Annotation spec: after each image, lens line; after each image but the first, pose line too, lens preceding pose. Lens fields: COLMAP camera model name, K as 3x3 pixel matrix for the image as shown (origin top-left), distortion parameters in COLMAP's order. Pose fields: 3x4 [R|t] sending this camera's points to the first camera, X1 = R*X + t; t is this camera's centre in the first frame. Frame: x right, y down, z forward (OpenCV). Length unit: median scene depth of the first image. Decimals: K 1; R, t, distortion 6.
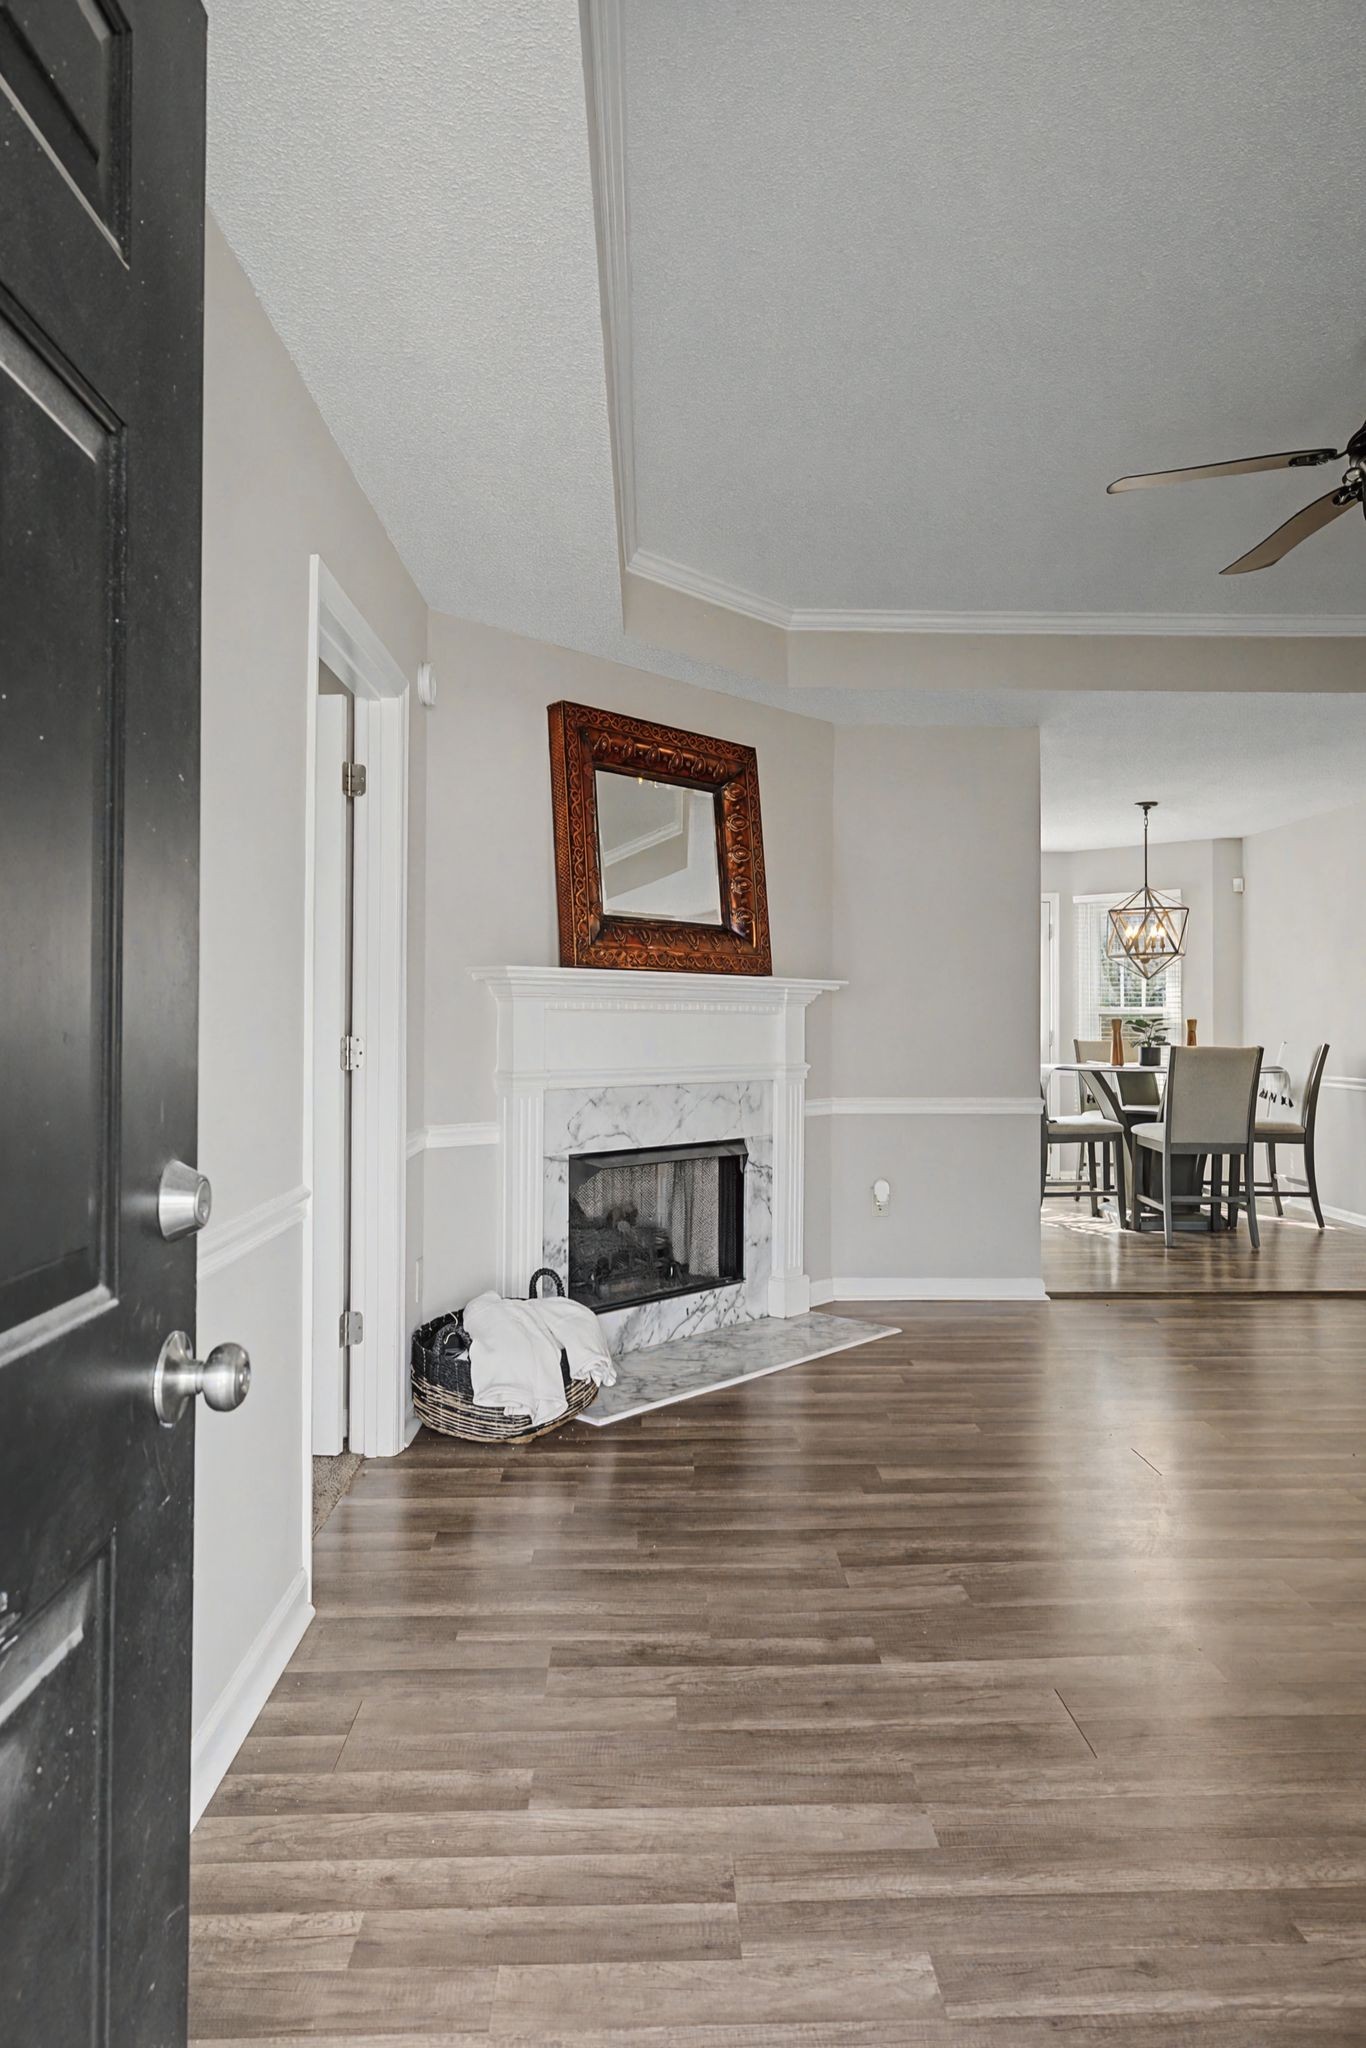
lens RADIAL K [[1245.1, 0, 667.8], [0, 1245.1, 1007.6], [0, 0, 1]] dist [-0.026299, 0.002045]
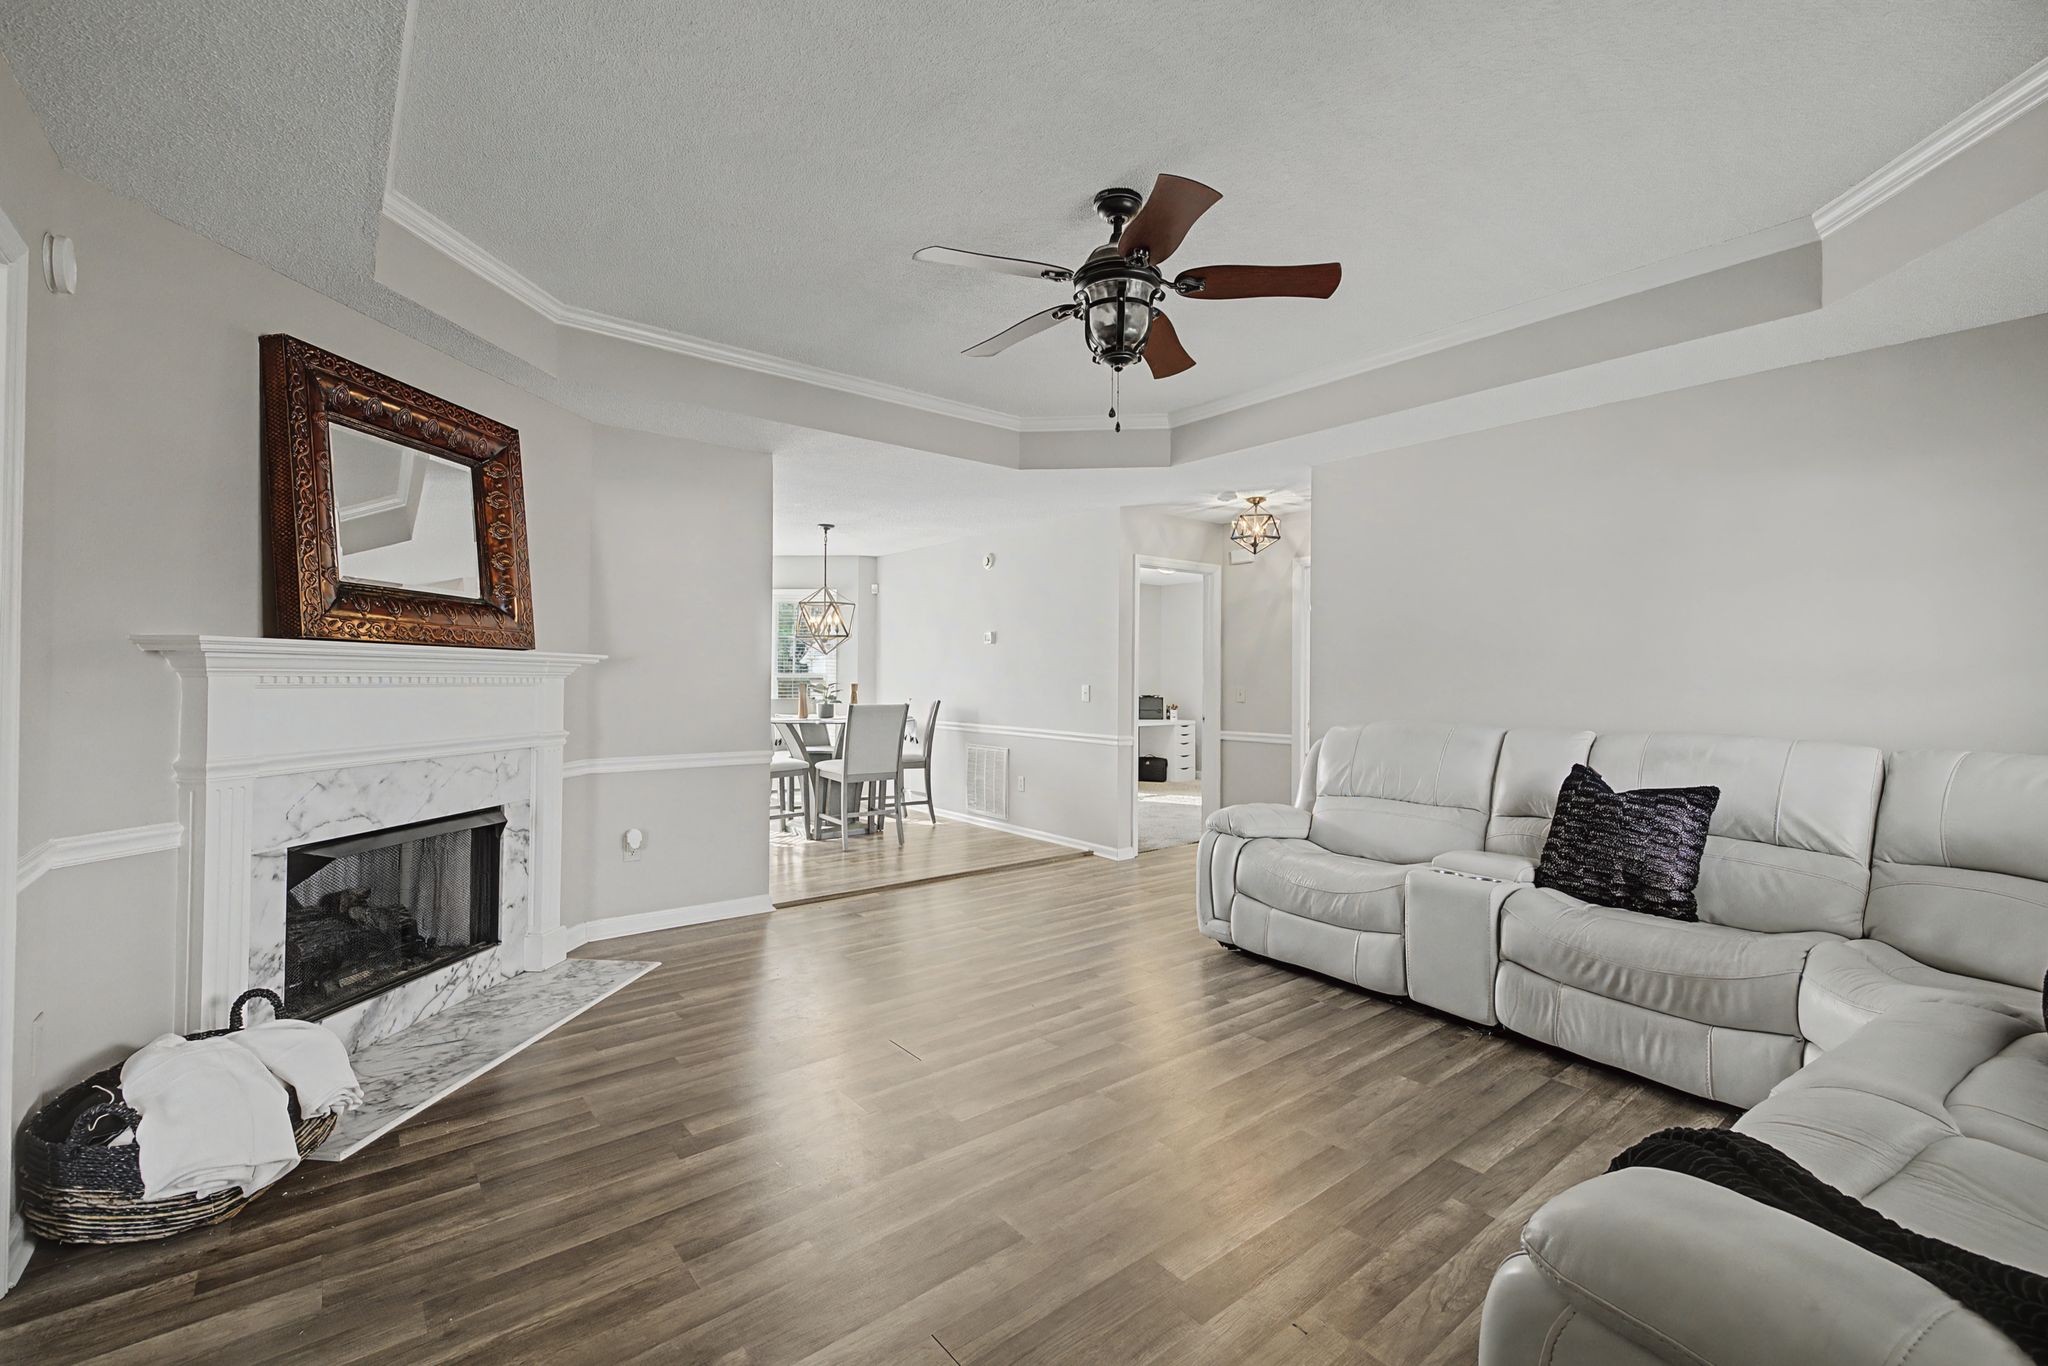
lens RADIAL K [[867.4, 0, 1026.0], [0, 867.4, 667.1], [0, 0, 1]] dist [-0.002364, 0.000637]
pose [[0.785442, 0.008480, 0.618877, -0.043852], [-0.009250, 0.999955, -0.001962, -0.013196], [-0.618866, -0.004183, 0.785486, 0.168742]]
